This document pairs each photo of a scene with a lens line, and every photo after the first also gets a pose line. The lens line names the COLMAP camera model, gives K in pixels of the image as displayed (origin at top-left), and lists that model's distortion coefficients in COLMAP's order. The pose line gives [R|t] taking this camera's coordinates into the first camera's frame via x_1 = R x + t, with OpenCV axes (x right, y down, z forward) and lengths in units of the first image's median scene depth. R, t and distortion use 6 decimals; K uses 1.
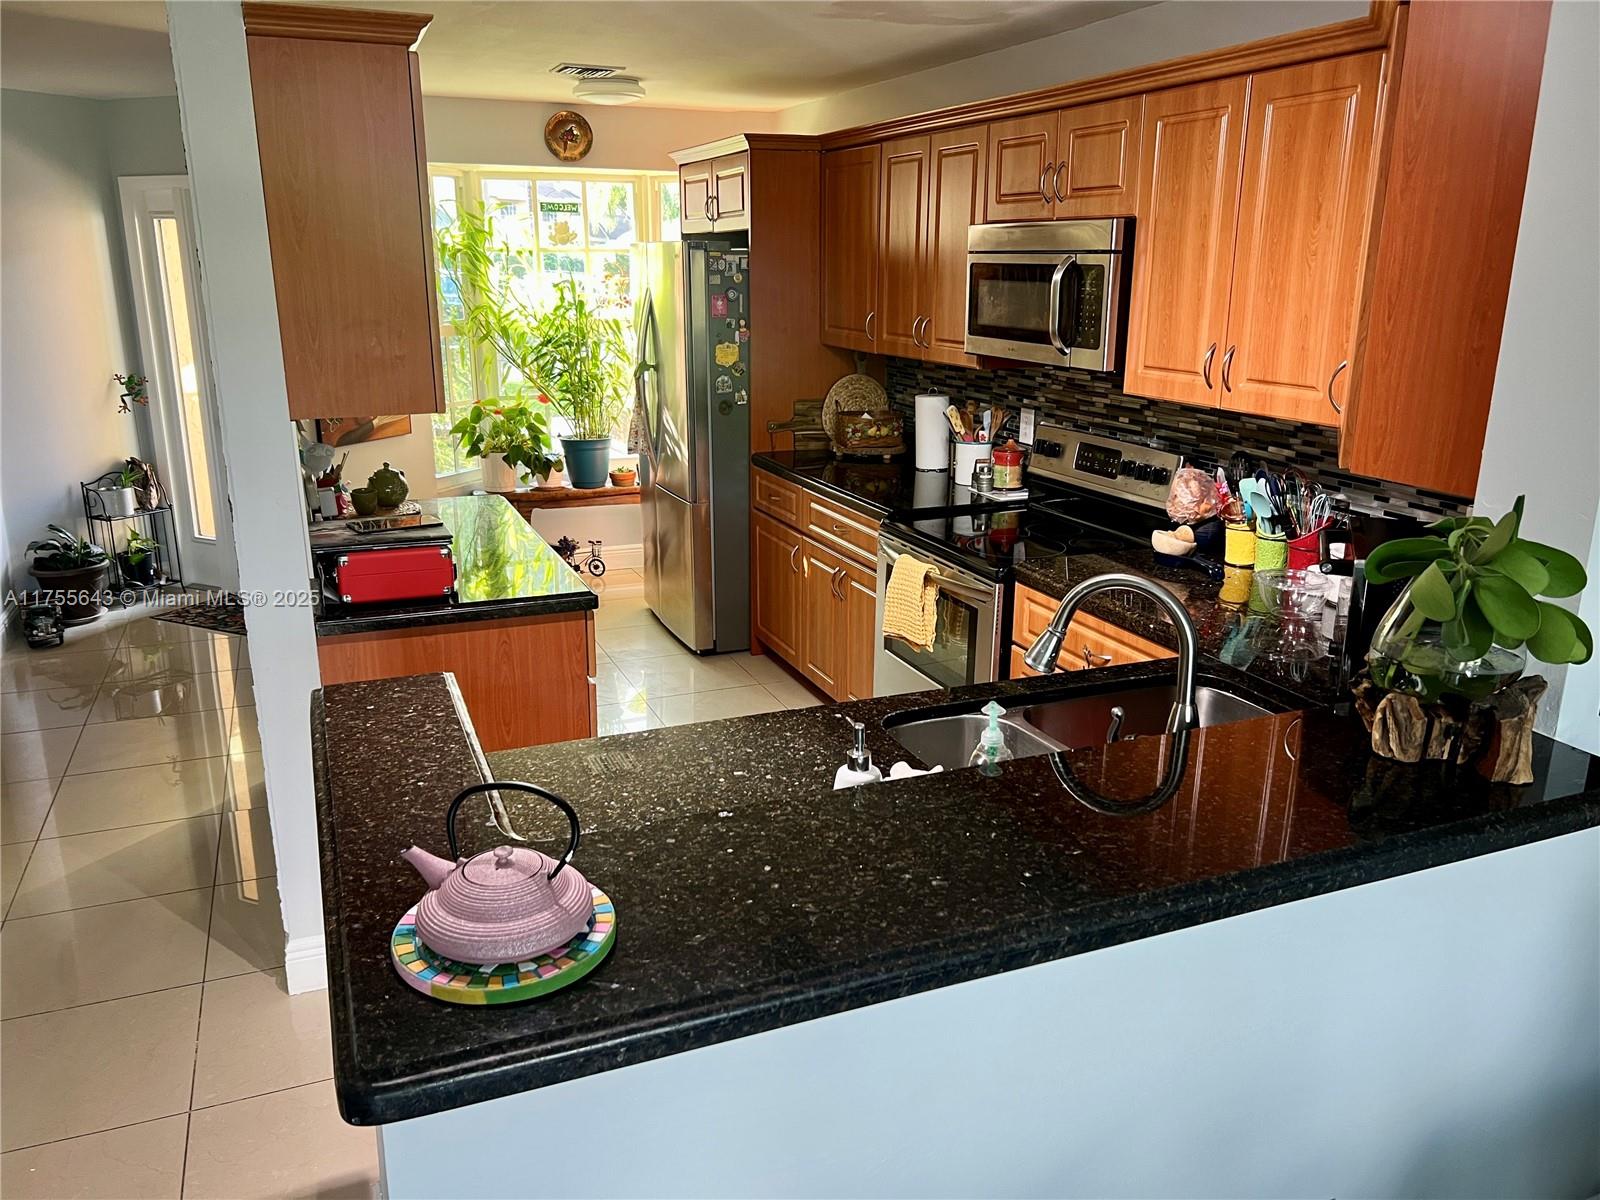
lens RADIAL K [[1213.9, 0, 796.0], [0, 1213.9, 602.5], [0, 0, 1]] dist [0.001153, -0.000630]
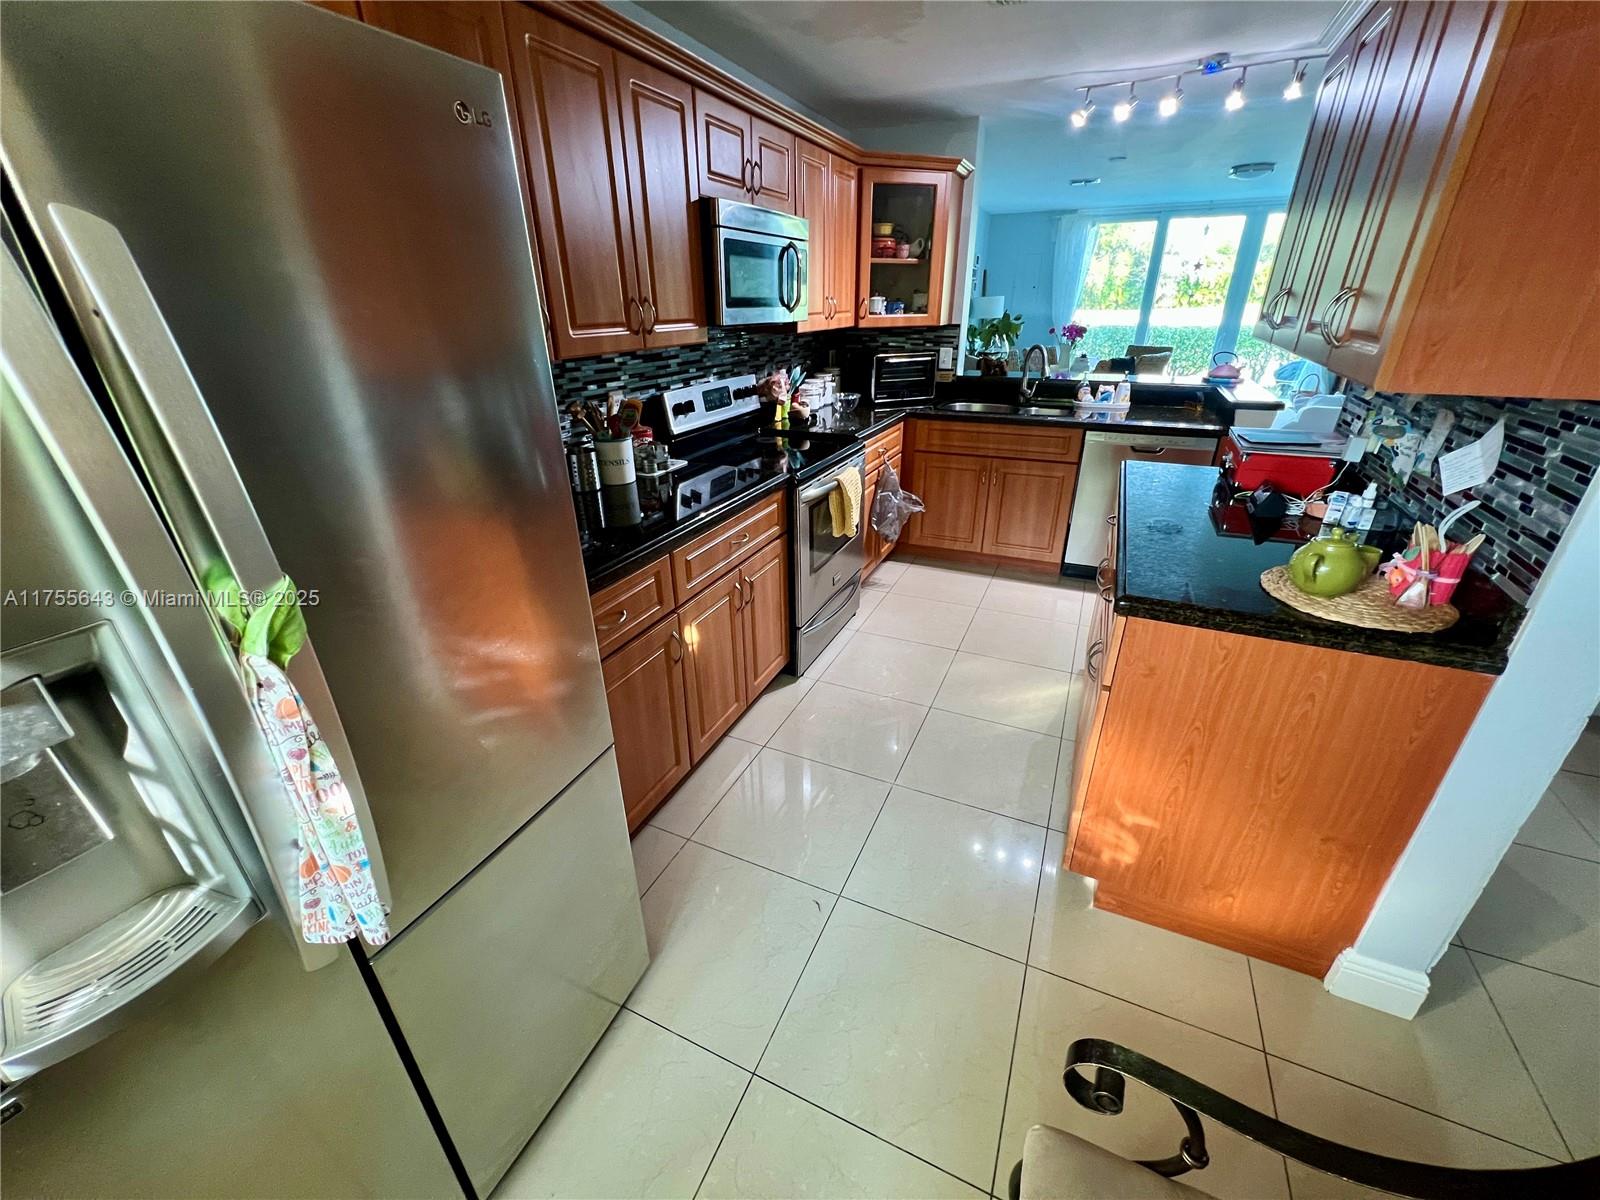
lens RADIAL K [[640.8, 0, 795.7], [0, 640.8, 599.7], [0, 0, 1]] dist [0.000152, -0.000041]
pose [[-0.667854, -0.317482, 0.673183, -0.383964], [0.209049, 0.788040, 0.579044, -0.340630], [-0.714331, 0.527445, -0.459926, 1.379183]]
